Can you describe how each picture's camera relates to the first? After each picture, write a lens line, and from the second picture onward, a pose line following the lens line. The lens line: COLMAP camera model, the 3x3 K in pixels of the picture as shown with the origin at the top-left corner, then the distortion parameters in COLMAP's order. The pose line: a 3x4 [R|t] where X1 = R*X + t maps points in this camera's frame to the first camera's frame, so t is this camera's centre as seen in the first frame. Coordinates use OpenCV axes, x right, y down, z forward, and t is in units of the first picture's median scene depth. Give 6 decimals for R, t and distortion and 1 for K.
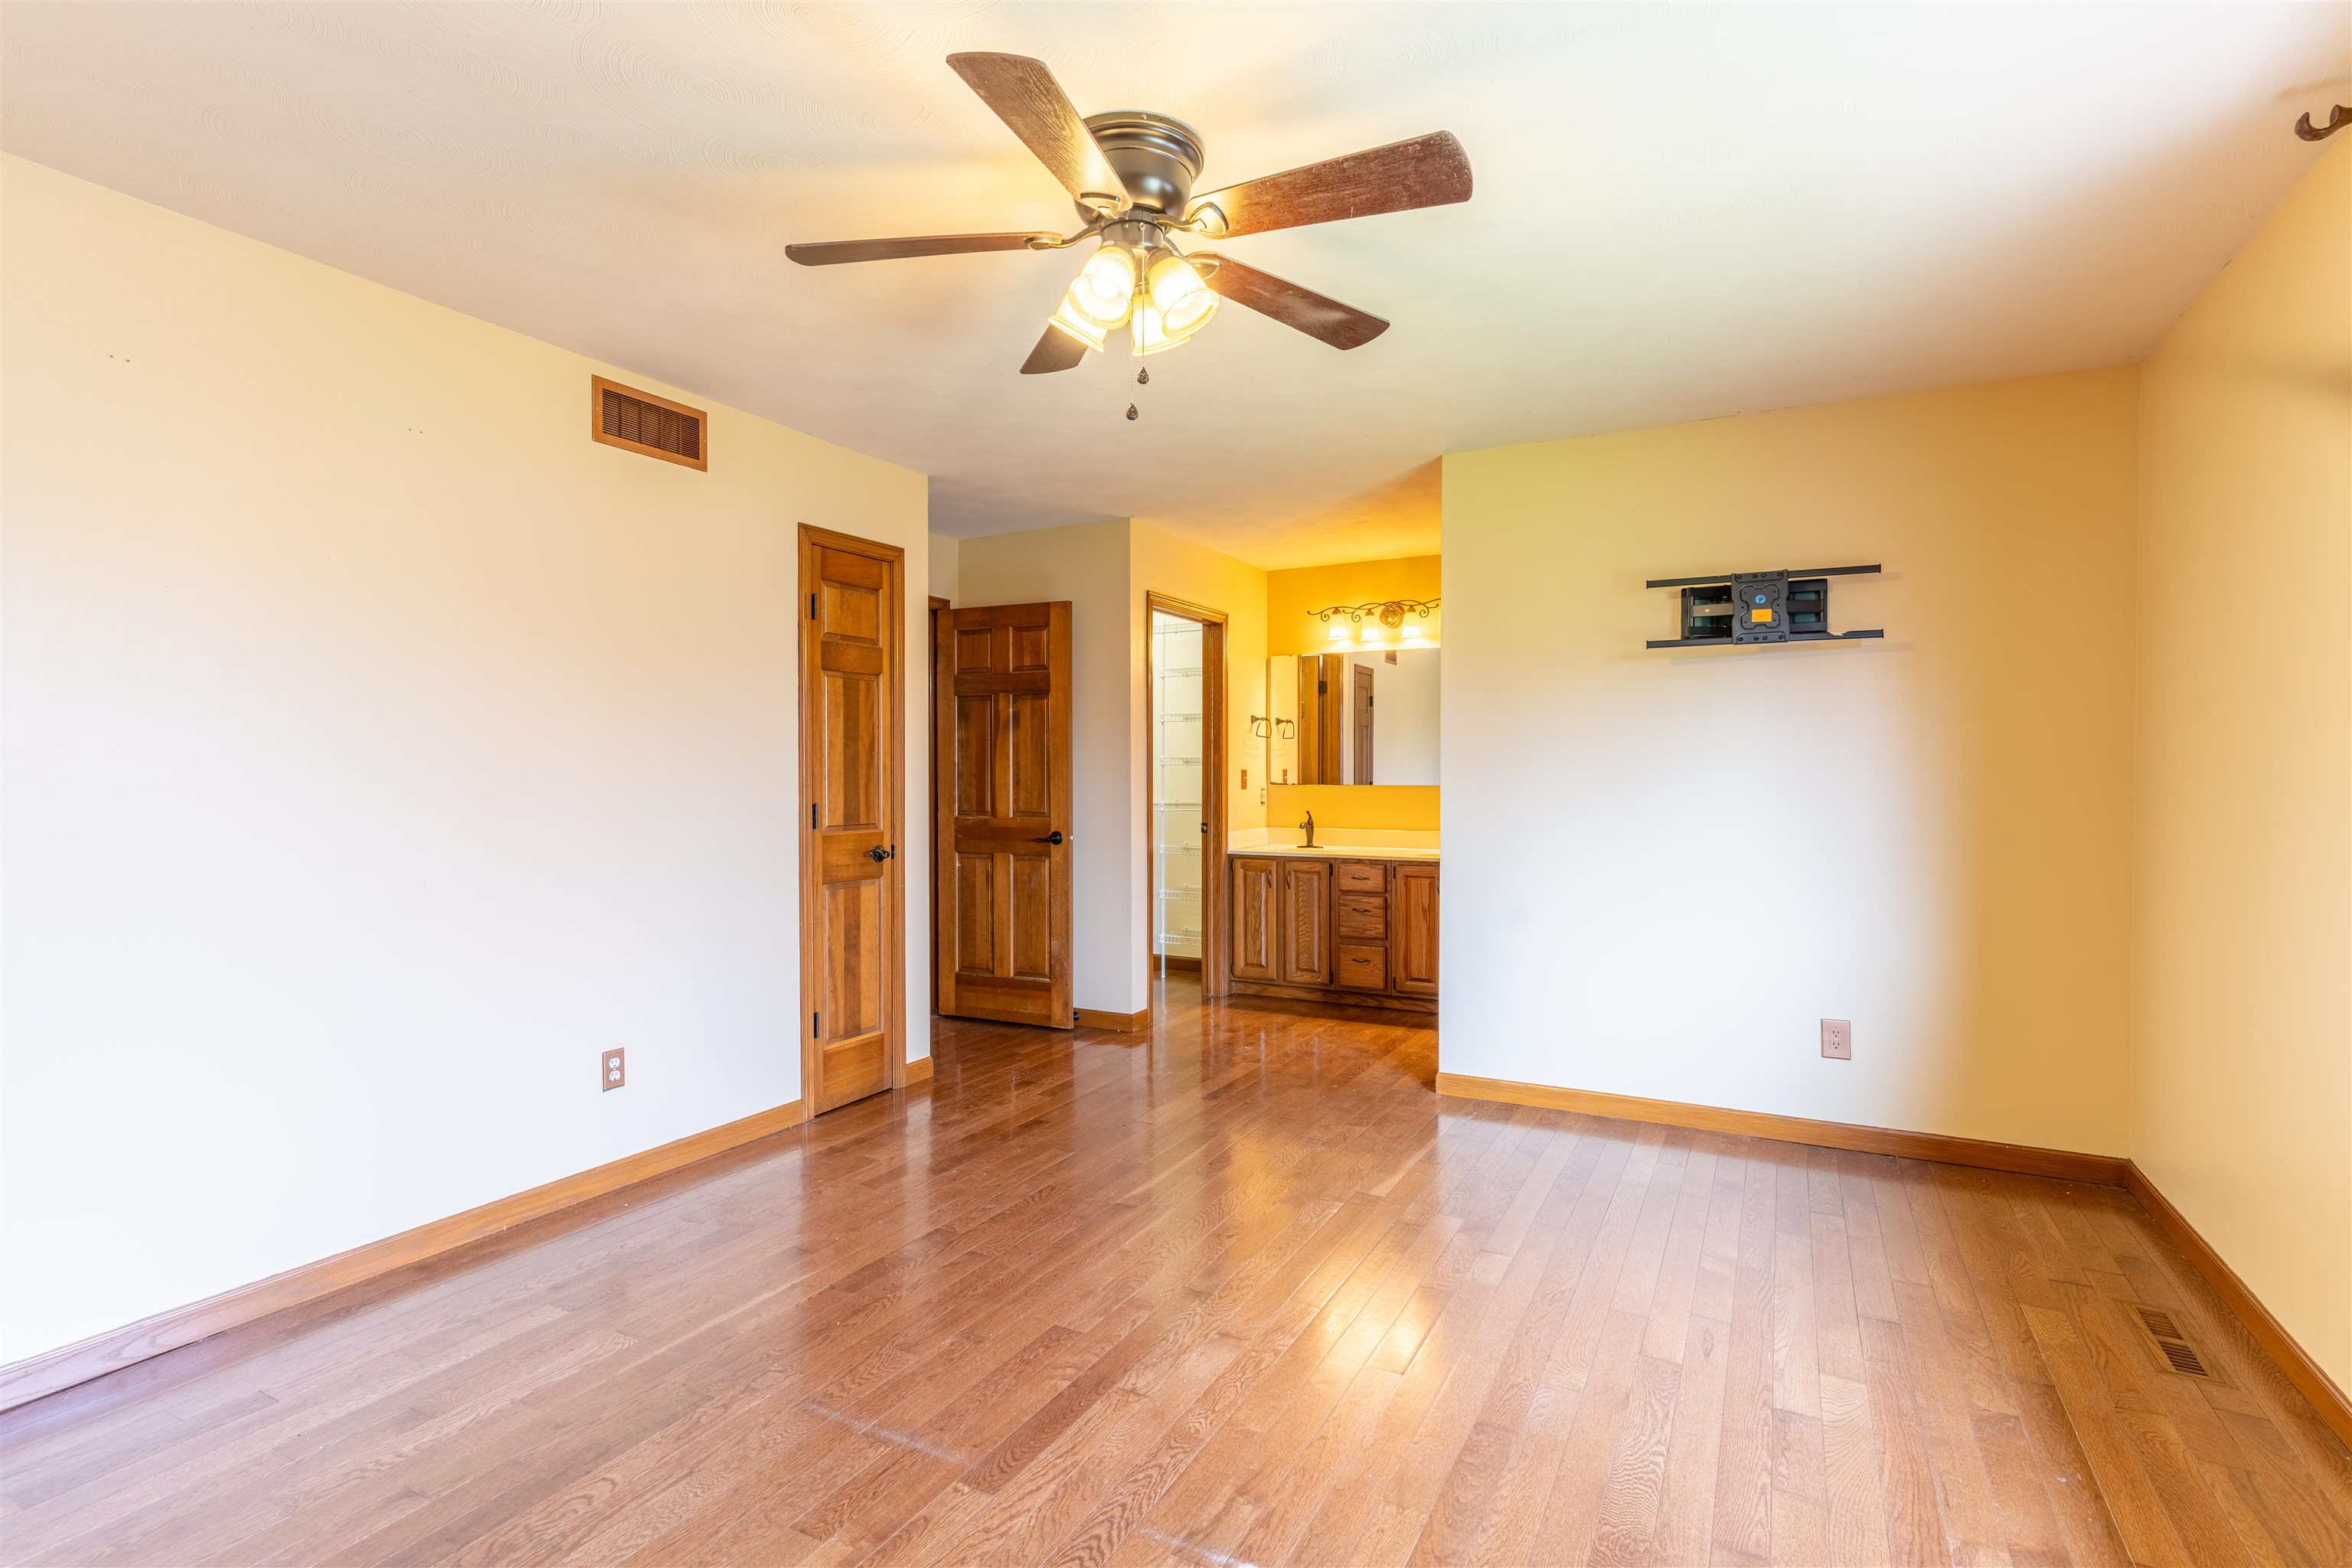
lens RADIAL K [[1176.6, 0, 1160.7], [0, 1176.6, 789.0], [0, 0, 1]] dist [0.000419, -0.000425]
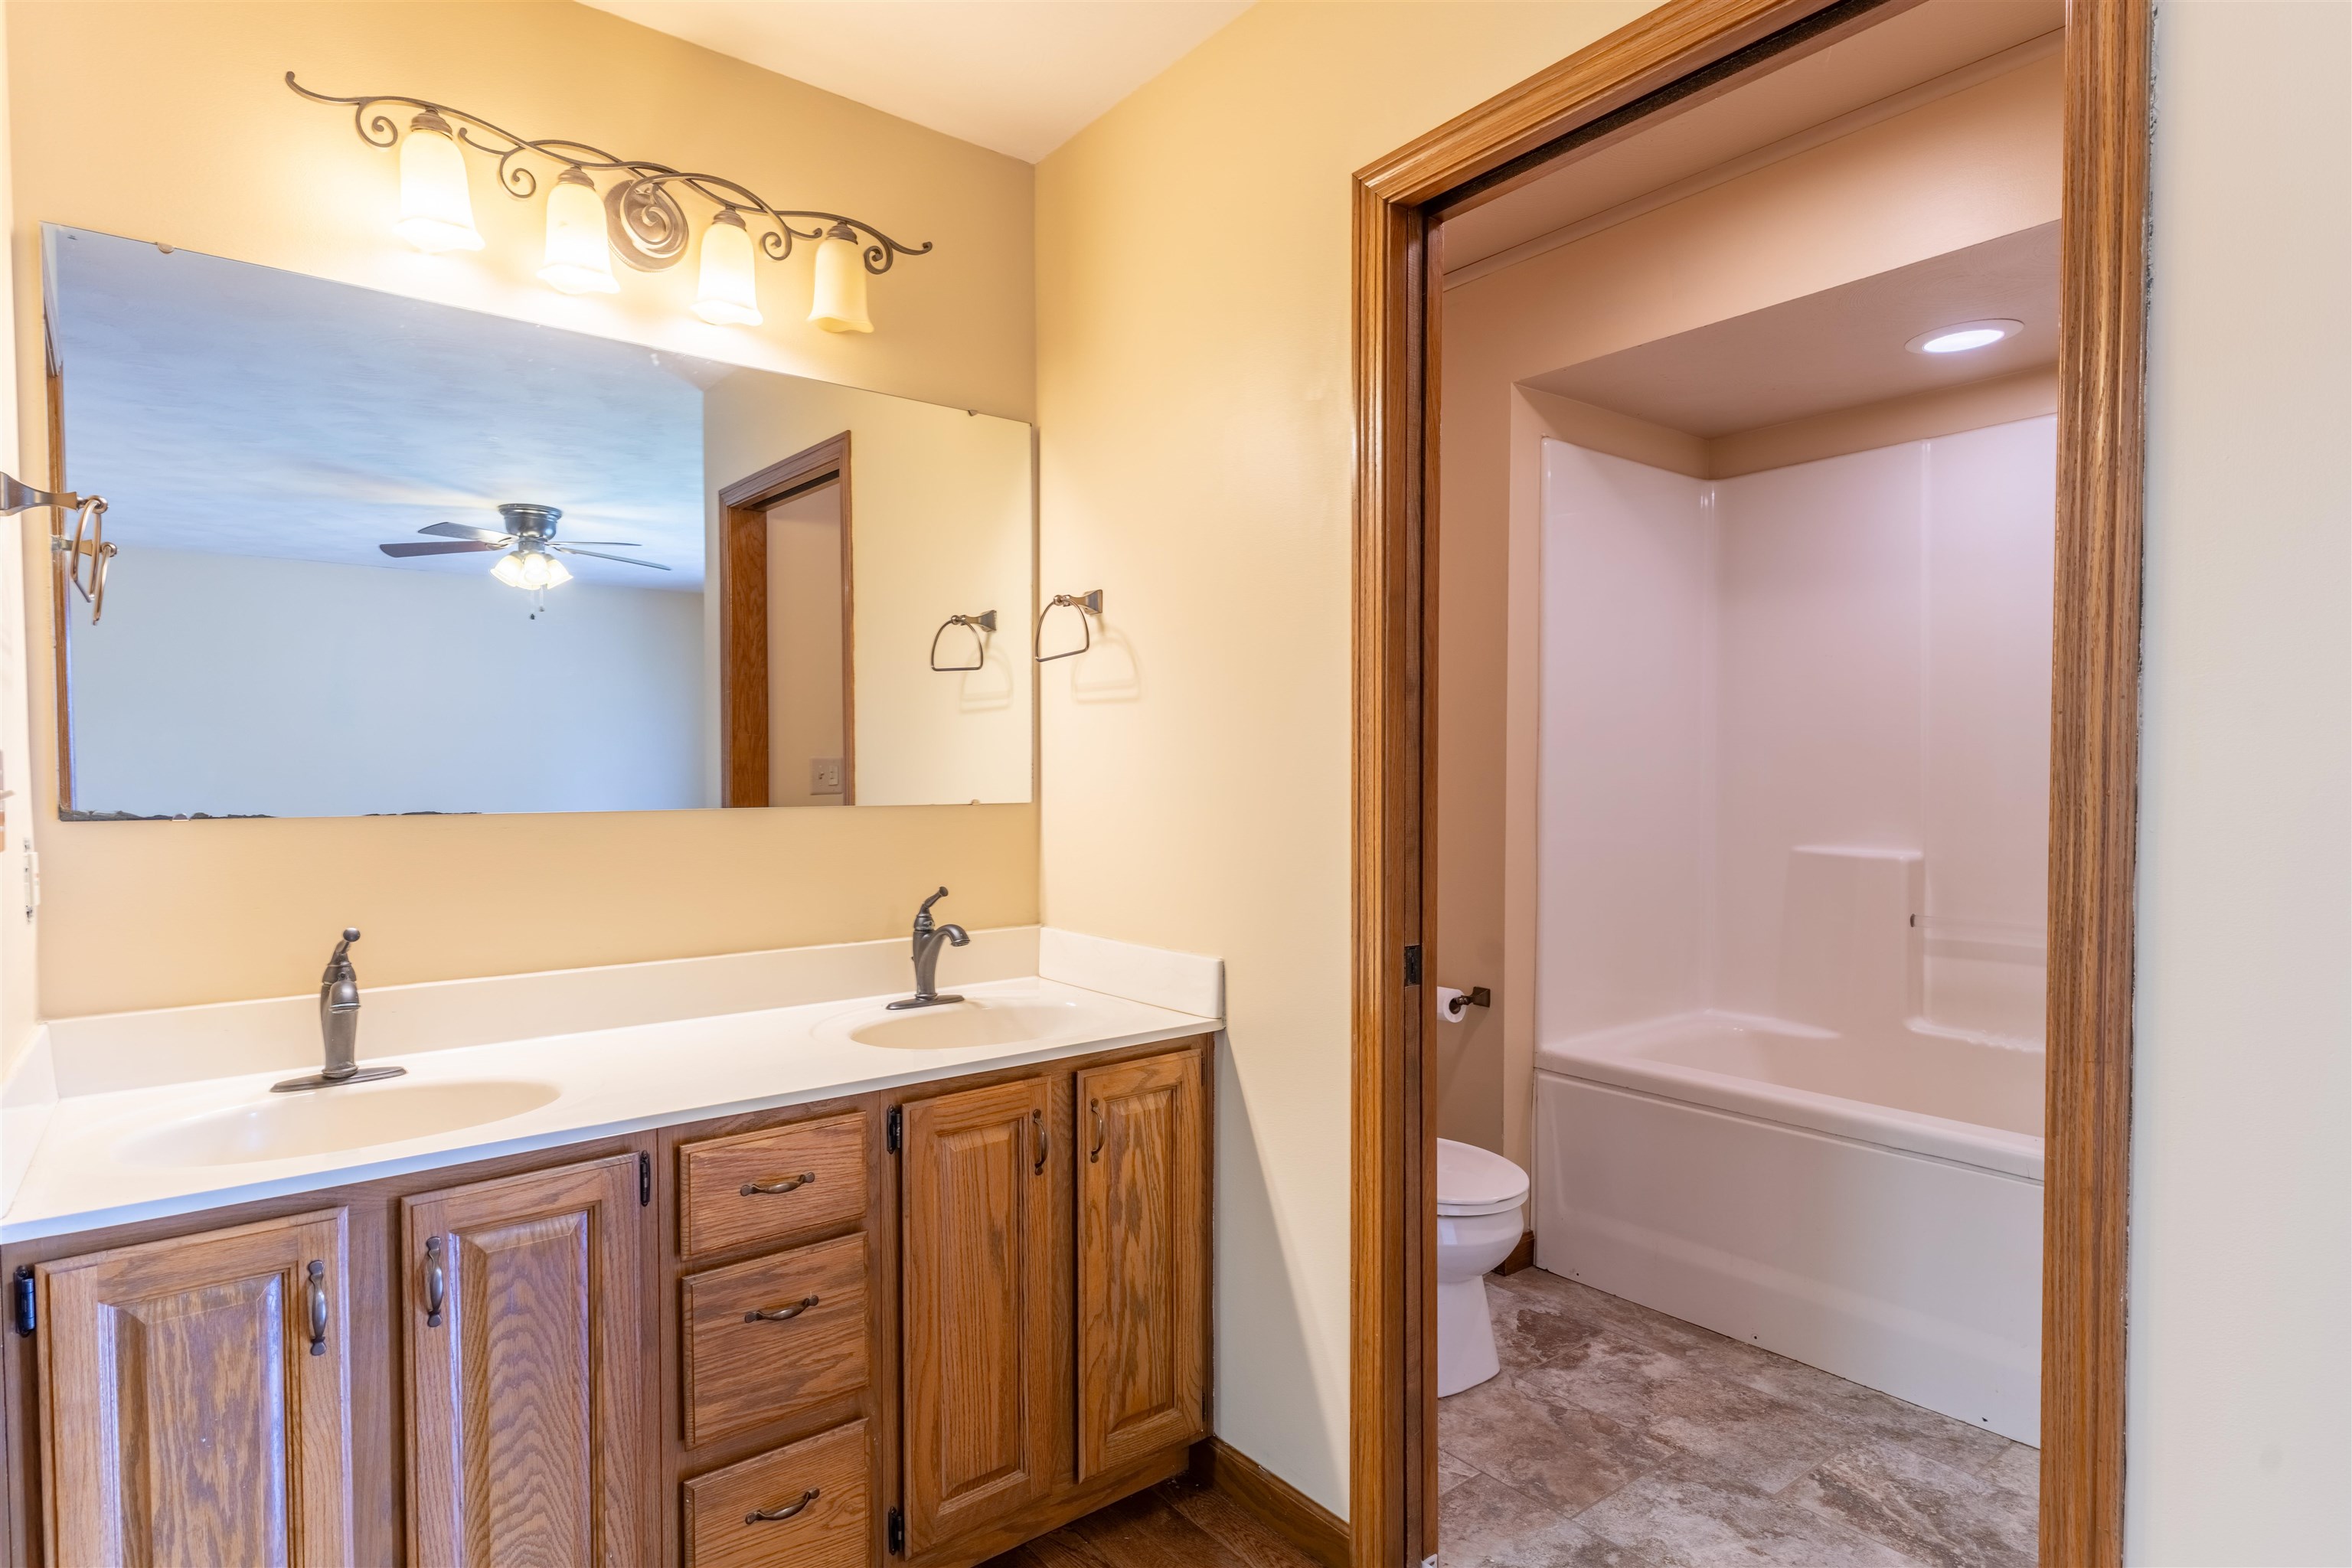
lens RADIAL K [[1226.8, 0, 1086.8], [0, 1226.8, 818.4], [0, 0, 1]] dist [-0.000244, -0.000244]
pose [[0.430100, -0.032538, 0.902195, -0.032720], [0.024005, 0.999409, 0.024600, -0.006145], [-0.902462, 0.011077, 0.430627, 0.809150]]
